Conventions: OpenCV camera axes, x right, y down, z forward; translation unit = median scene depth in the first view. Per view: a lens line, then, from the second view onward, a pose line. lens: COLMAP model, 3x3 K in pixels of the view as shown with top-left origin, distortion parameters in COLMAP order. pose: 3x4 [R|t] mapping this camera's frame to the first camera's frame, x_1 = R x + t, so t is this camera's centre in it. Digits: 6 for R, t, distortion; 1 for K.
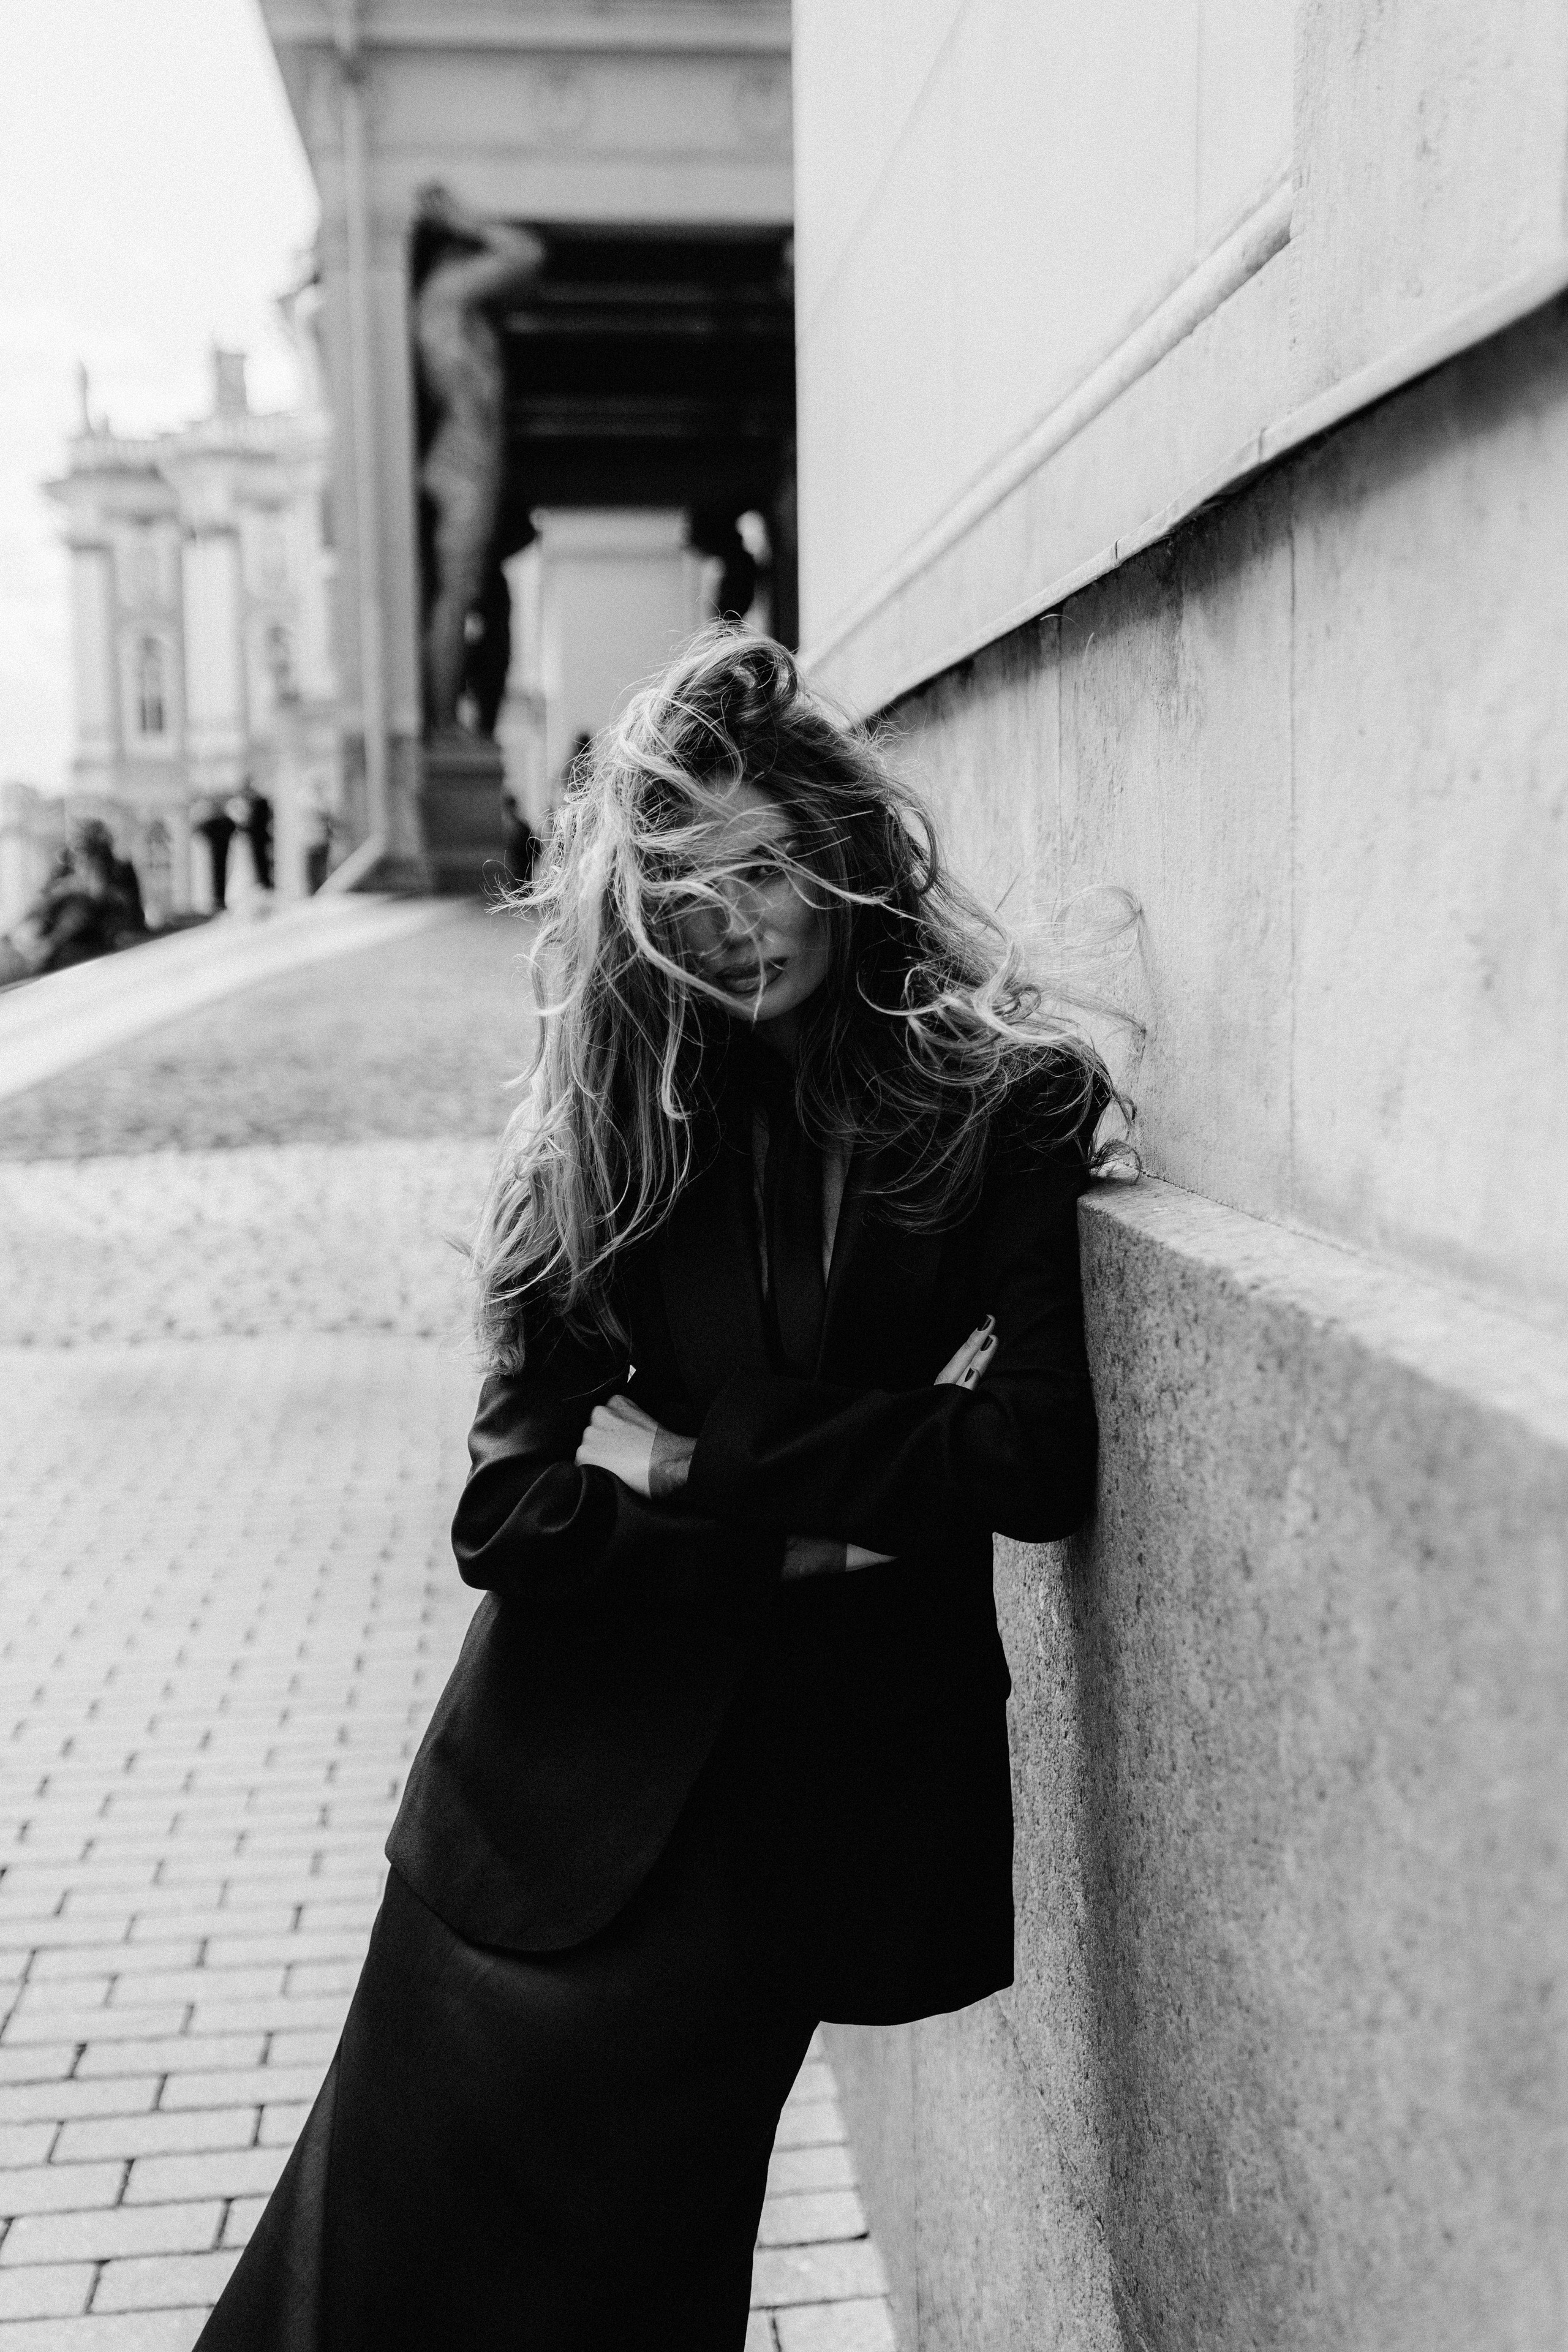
lens RADIAL K [[2842.6, 0, 784.0], [0, 2842.6, 1176.0], [0, 0, 1]] dist [-0.042268, 0.479968]
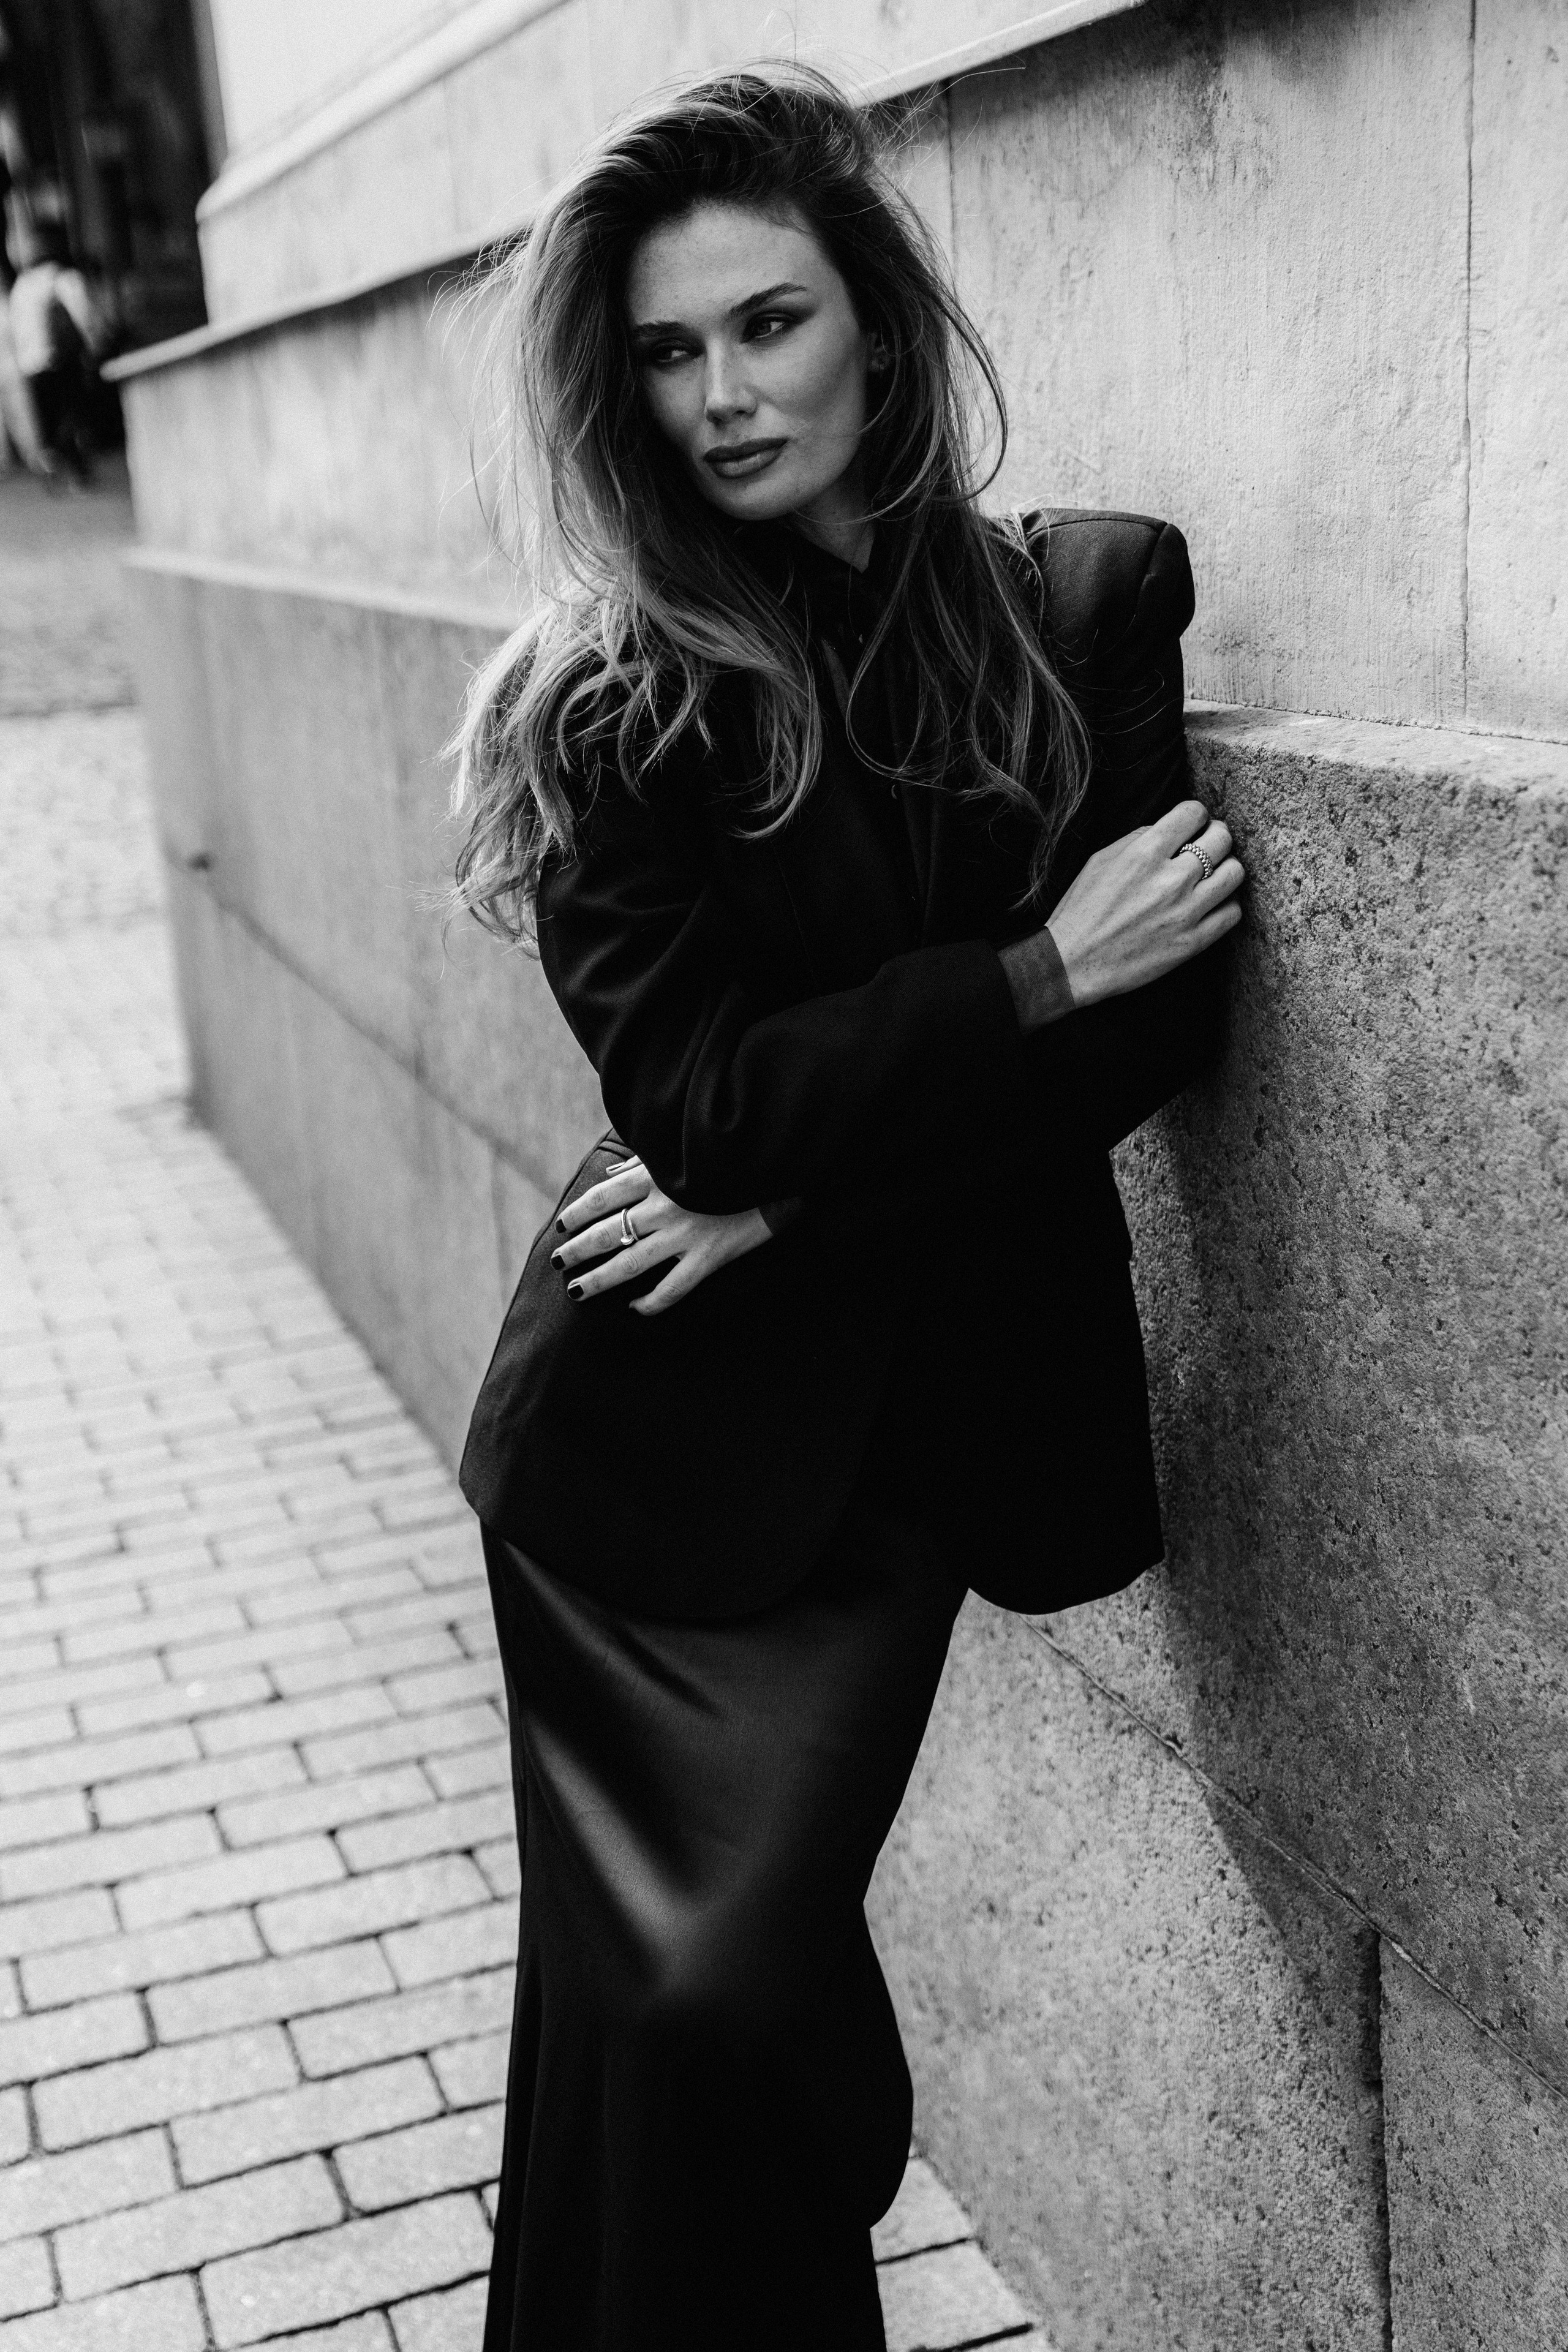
lens RADIAL K [[2842.6, 0, 784.0], [0, 2842.6, 1176.0], [0, 0, 1]] dist [-0.042268, 0.479968]
pose [[0.958074, -0.127152, 0.256762, -0.303878], [0.085408, 0.982135, 0.167679, -0.013526], [-0.273496, -0.138719, 0.951818, 0.126913]]
